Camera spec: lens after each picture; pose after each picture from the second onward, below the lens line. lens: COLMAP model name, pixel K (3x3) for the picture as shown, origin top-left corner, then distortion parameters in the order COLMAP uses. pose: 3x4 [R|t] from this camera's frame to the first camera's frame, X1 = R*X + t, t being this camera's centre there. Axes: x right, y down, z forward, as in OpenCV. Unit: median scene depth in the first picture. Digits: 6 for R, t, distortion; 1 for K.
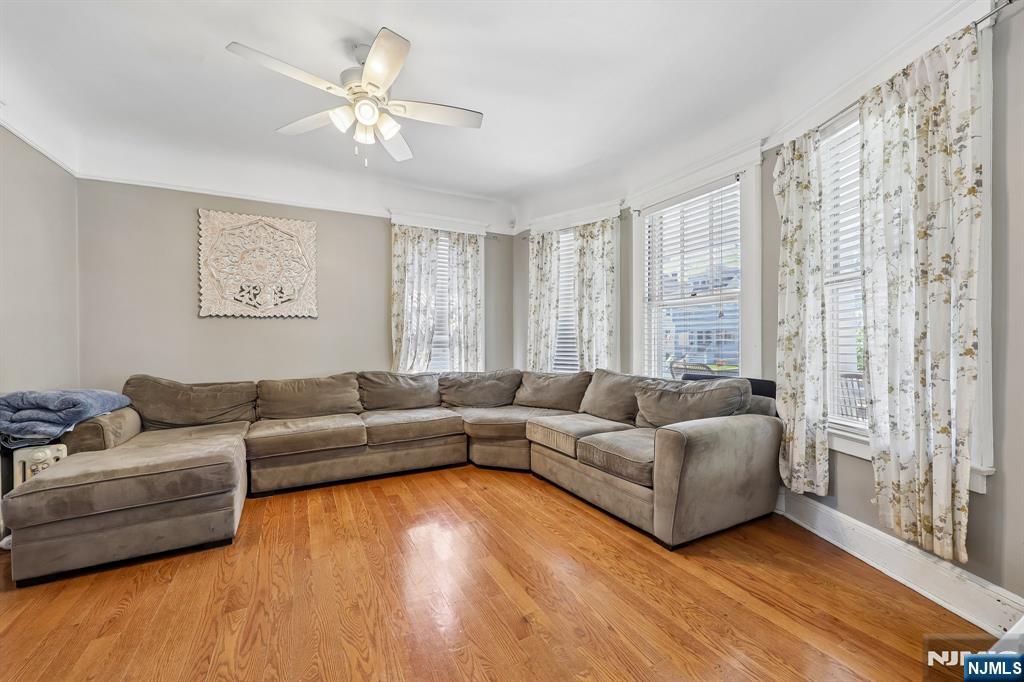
lens RADIAL K [[416.1, 0, 516.4], [0, 416.1, 338.7], [0, 0, 1]] dist [0.002452, 0.000238]
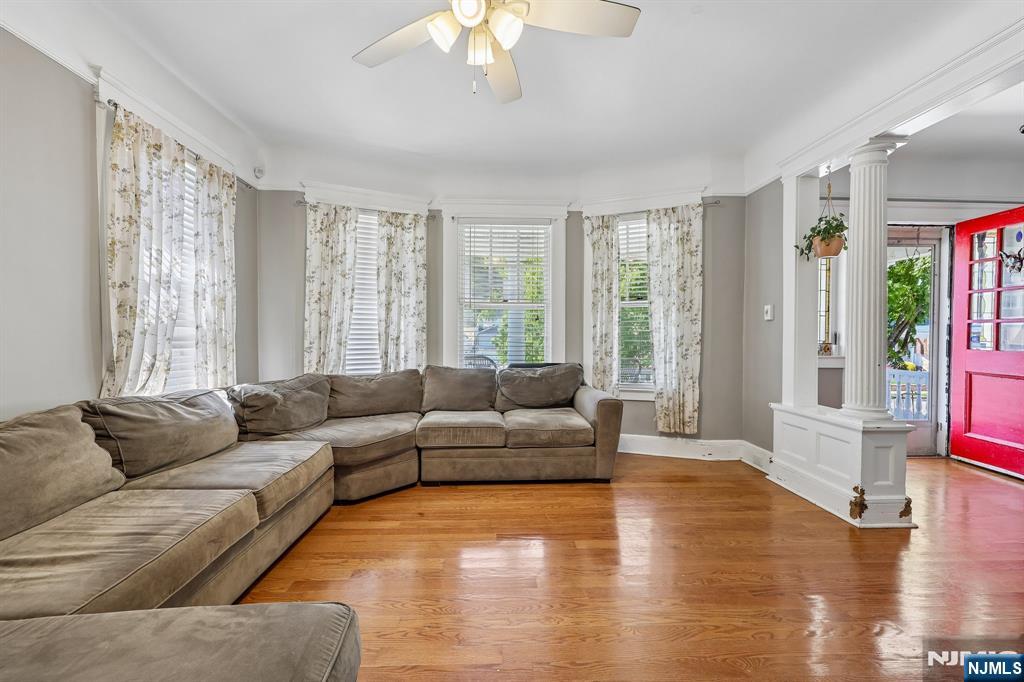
lens RADIAL K [[410.4, 0, 512.0], [0, 410.4, 341.0], [0, 0, 1]] dist [0.001067, 0.000123]
pose [[0.433100, -0.005354, 0.901330, -0.585164], [-0.008428, 0.999915, 0.009989, 0.002413], [-0.901306, -0.011923, 0.433018, 0.383194]]
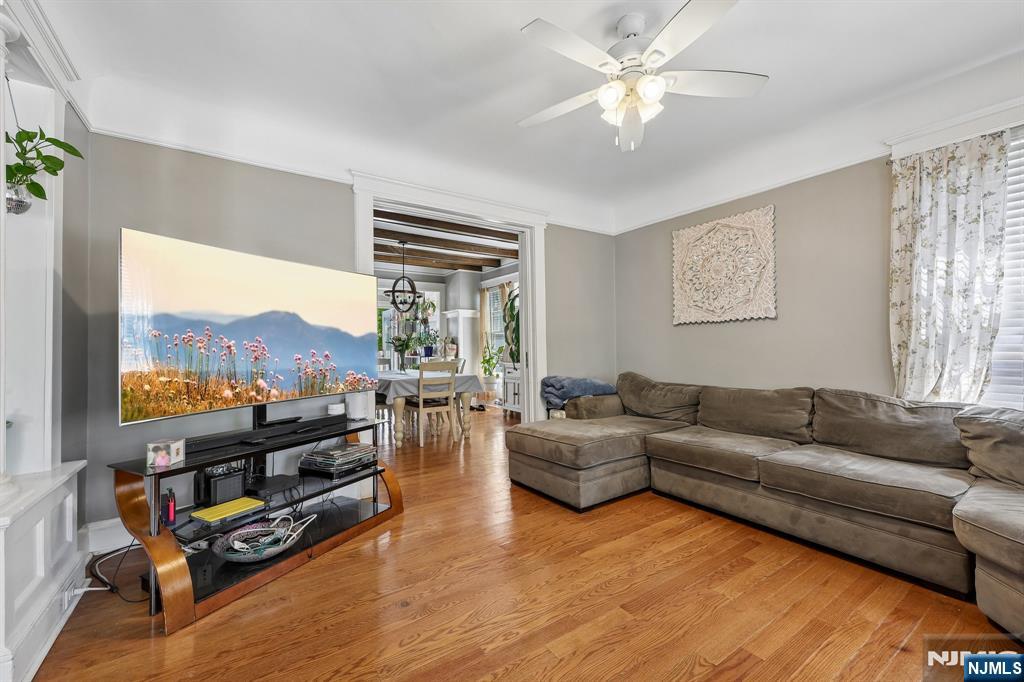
lens RADIAL K [[410.4, 0, 512.0], [0, 410.4, 341.0], [0, 0, 1]] dist [0.001067, 0.000123]
pose [[0.107620, -0.011940, -0.994120, 0.285056], [0.007852, 0.999907, -0.011160, 0.000089], [0.994161, -0.006604, 0.107704, 0.391793]]
